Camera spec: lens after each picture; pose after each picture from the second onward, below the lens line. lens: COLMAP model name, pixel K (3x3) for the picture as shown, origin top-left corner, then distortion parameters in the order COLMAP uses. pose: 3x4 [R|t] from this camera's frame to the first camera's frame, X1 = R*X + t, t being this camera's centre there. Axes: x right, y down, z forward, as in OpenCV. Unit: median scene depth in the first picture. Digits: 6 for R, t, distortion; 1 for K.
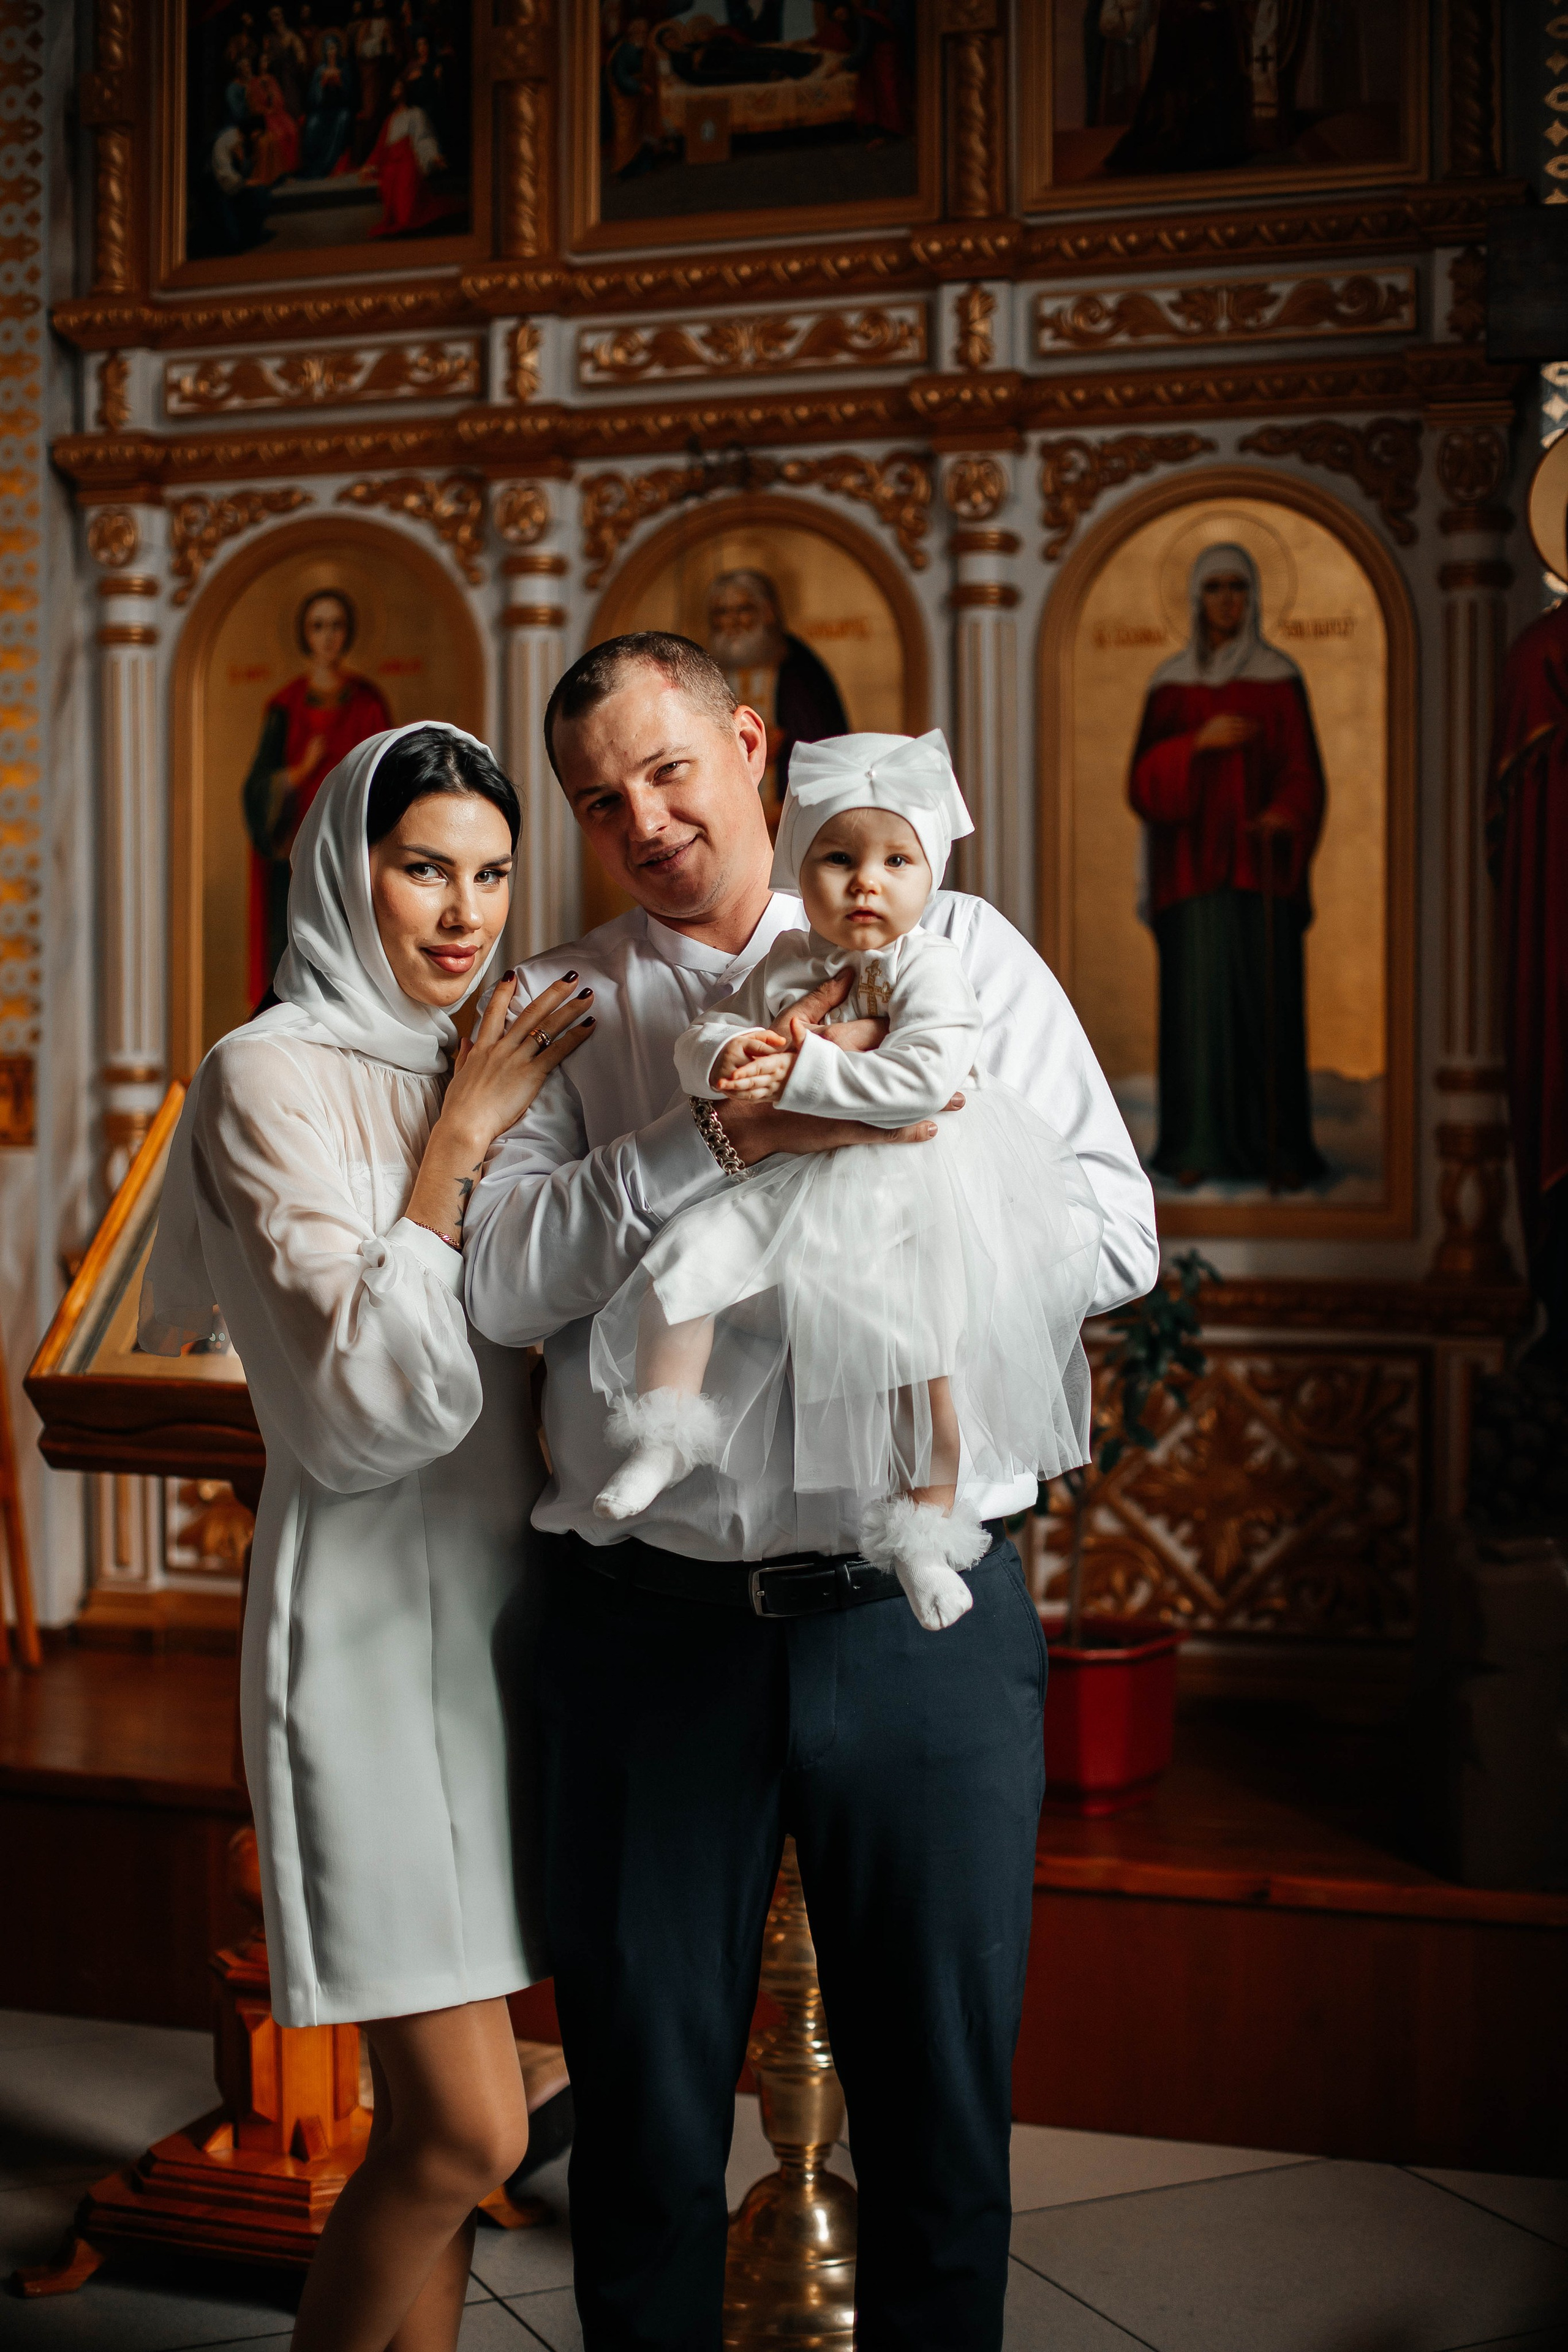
lens RADIAL K [[3430.3, 0, 779.6], [0, 3430.3, 1177.3], [0, 0, 1]] dist [-0.143398, 0.142129]
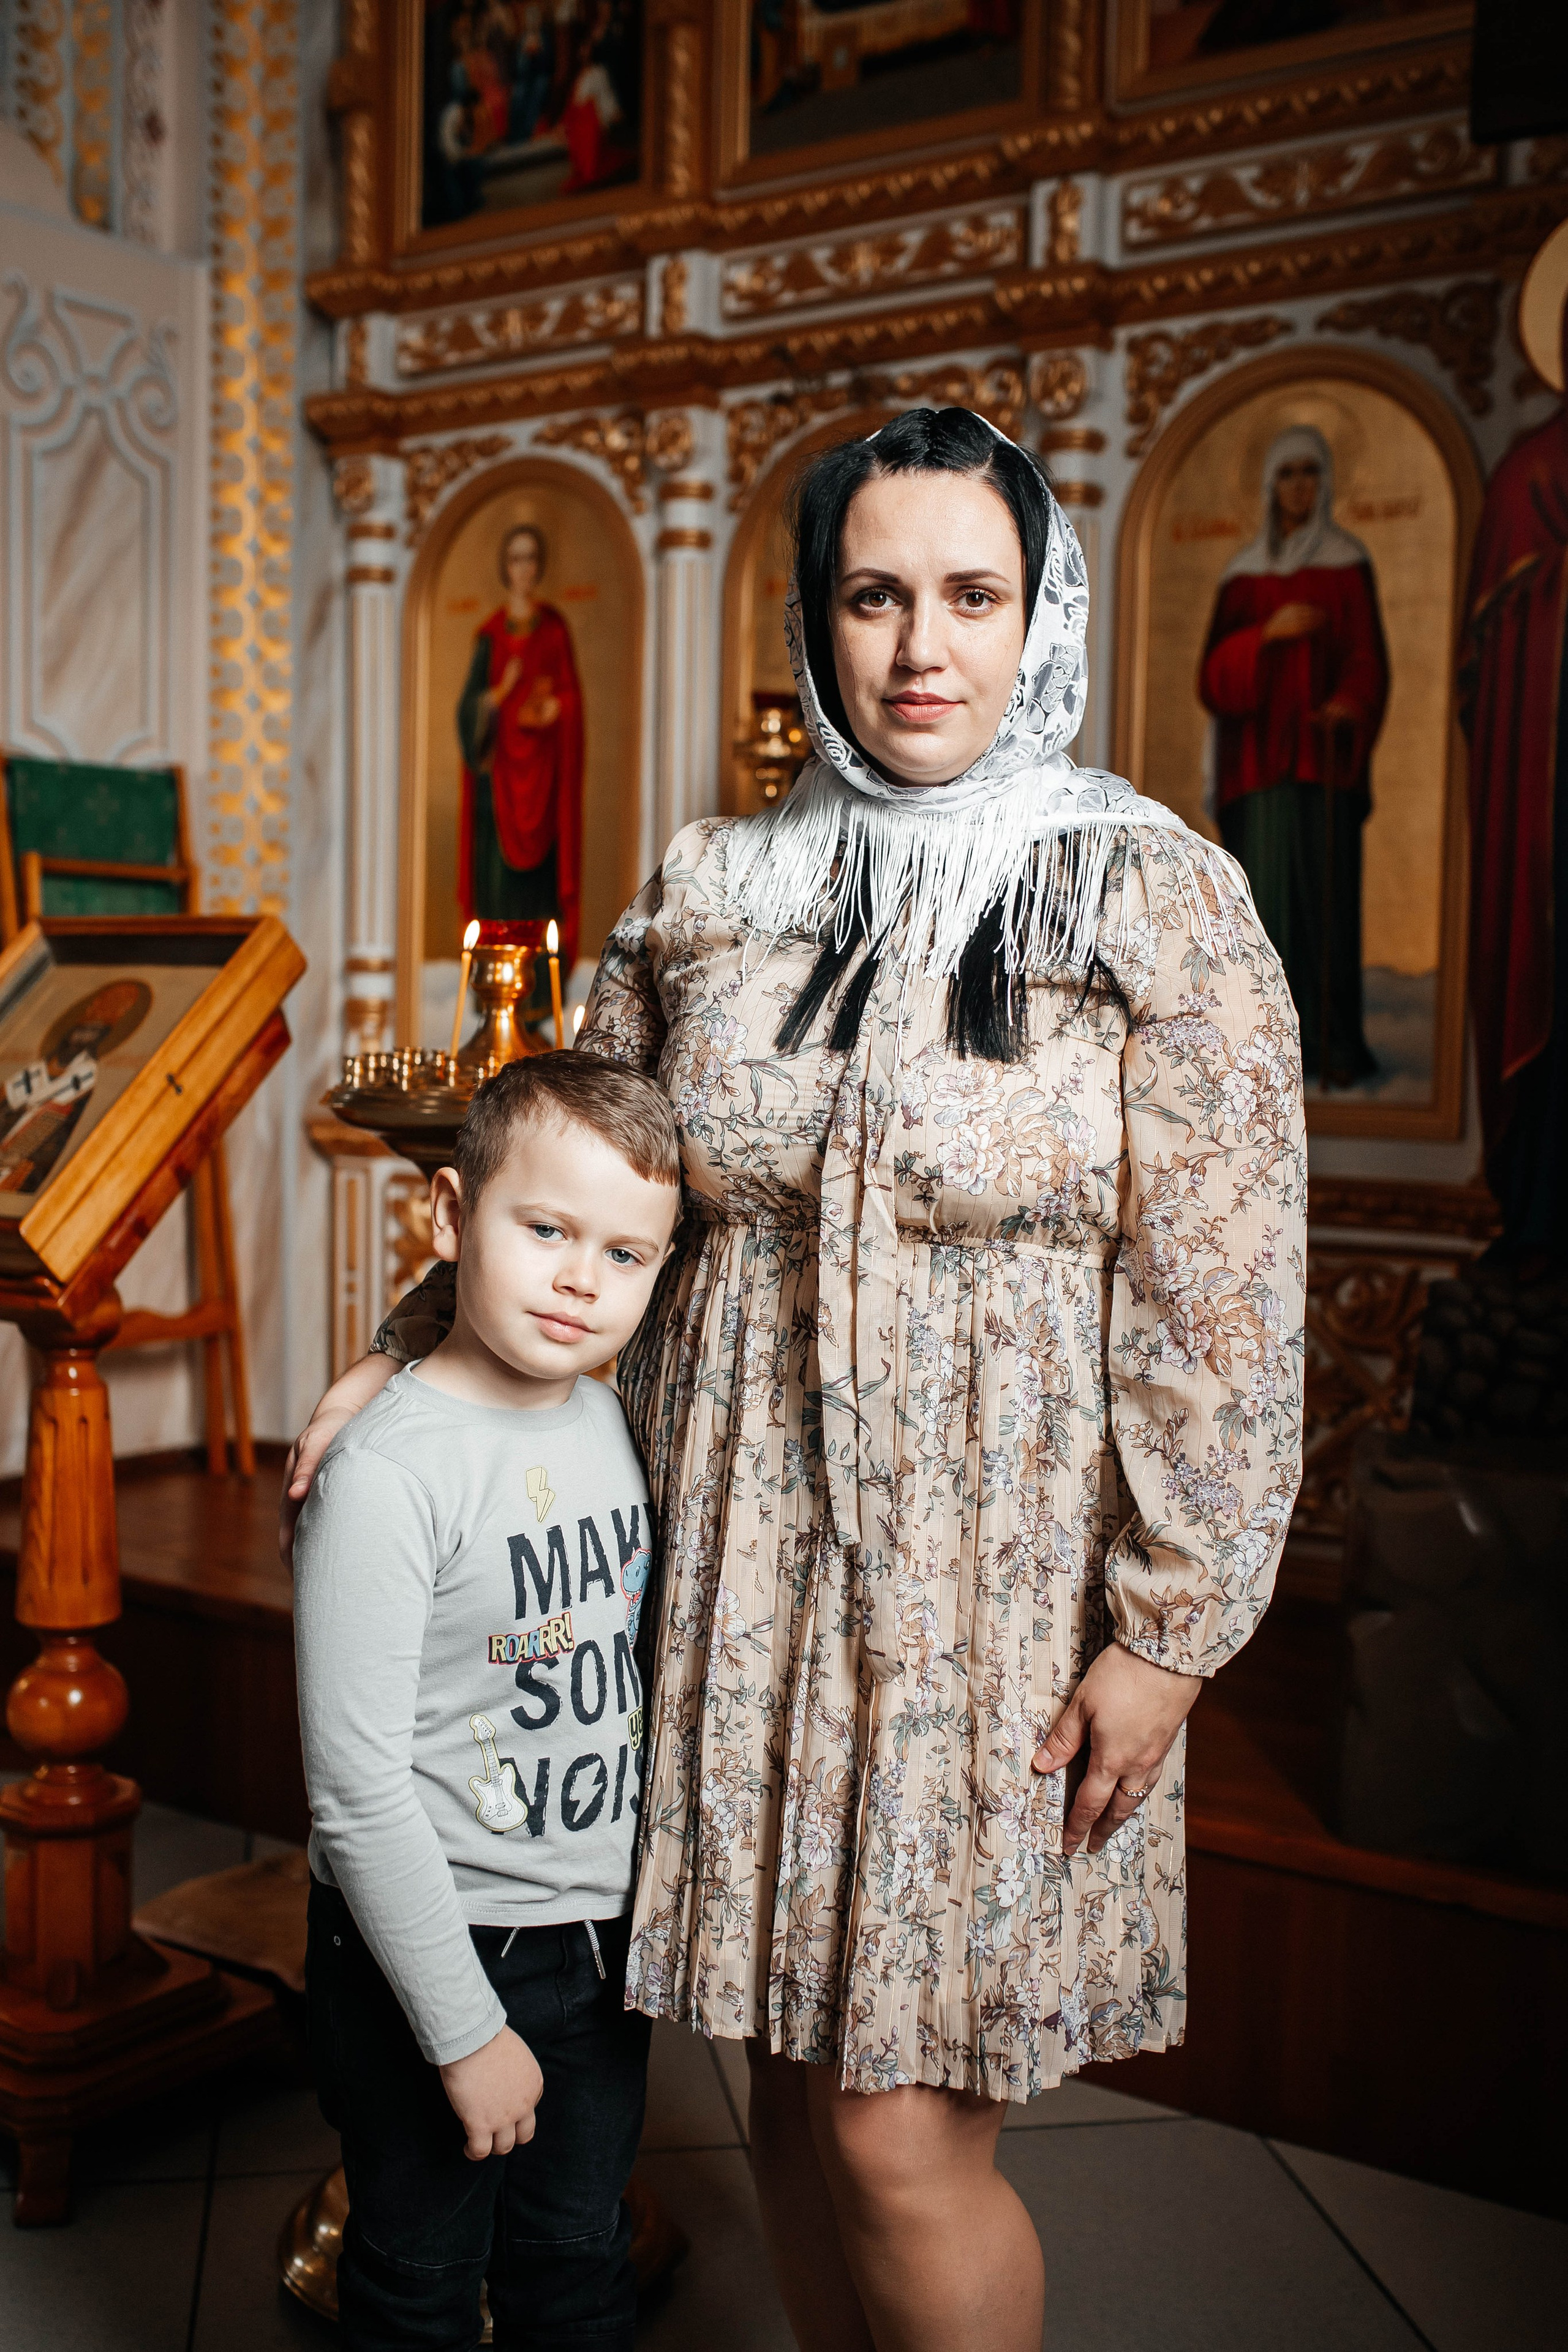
lens RADIAL K [[2414.7, 0, 789.9], [0, 2414.7, 1220.4], [0, 0, 1]] dist [-0.034697, 0.018032]
pose [[0.966620, 0.044202, -0.252371, 0.172354], [-0.033994, 0.998423, 0.044671, 0.016393], [0.253948, -0.034601, 0.966599, 0.281804]]
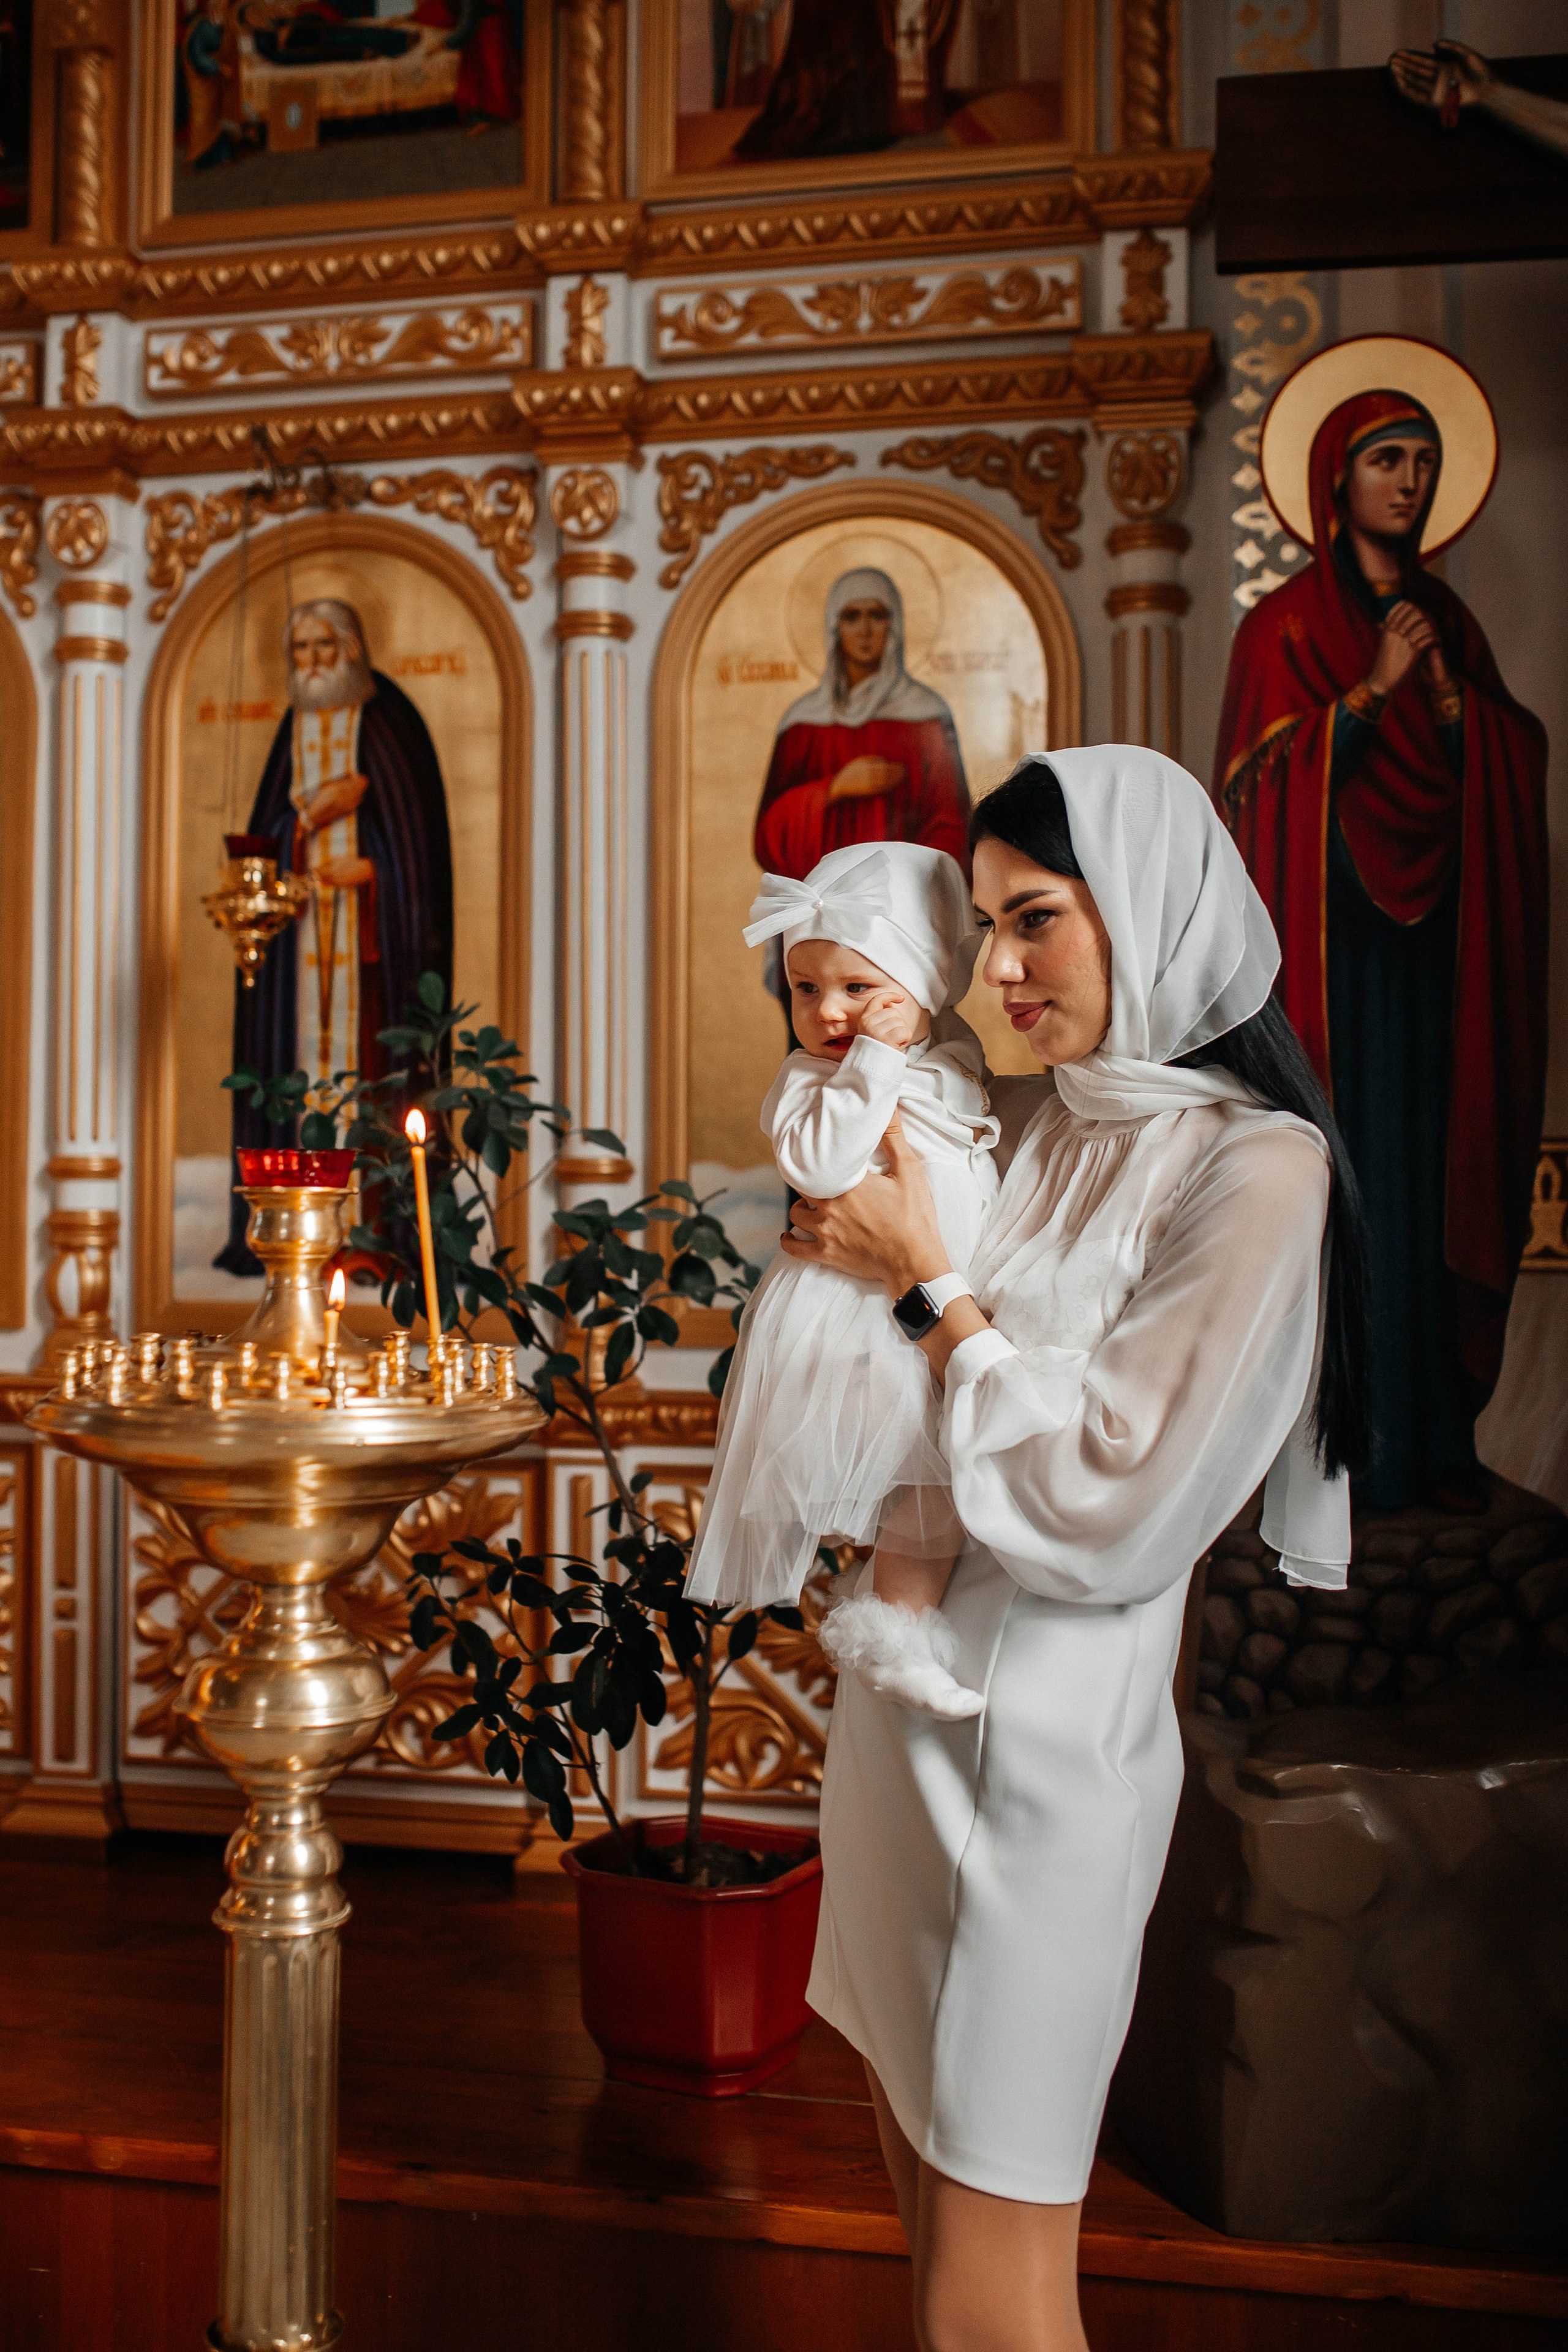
lens RADIAL K [[2441.2, 0, 783.5], [0, 2441.2, 1106.4], [0, 0, 1]] dist [-0.071933, 0.112798]
pose [[0.991296, 0.009213, 0.131328, 0.027099], [0.000227, 0.997427, -0.071684, 0.000177], [-0.131651, 0.071090, 0.988744, 0.380322]]
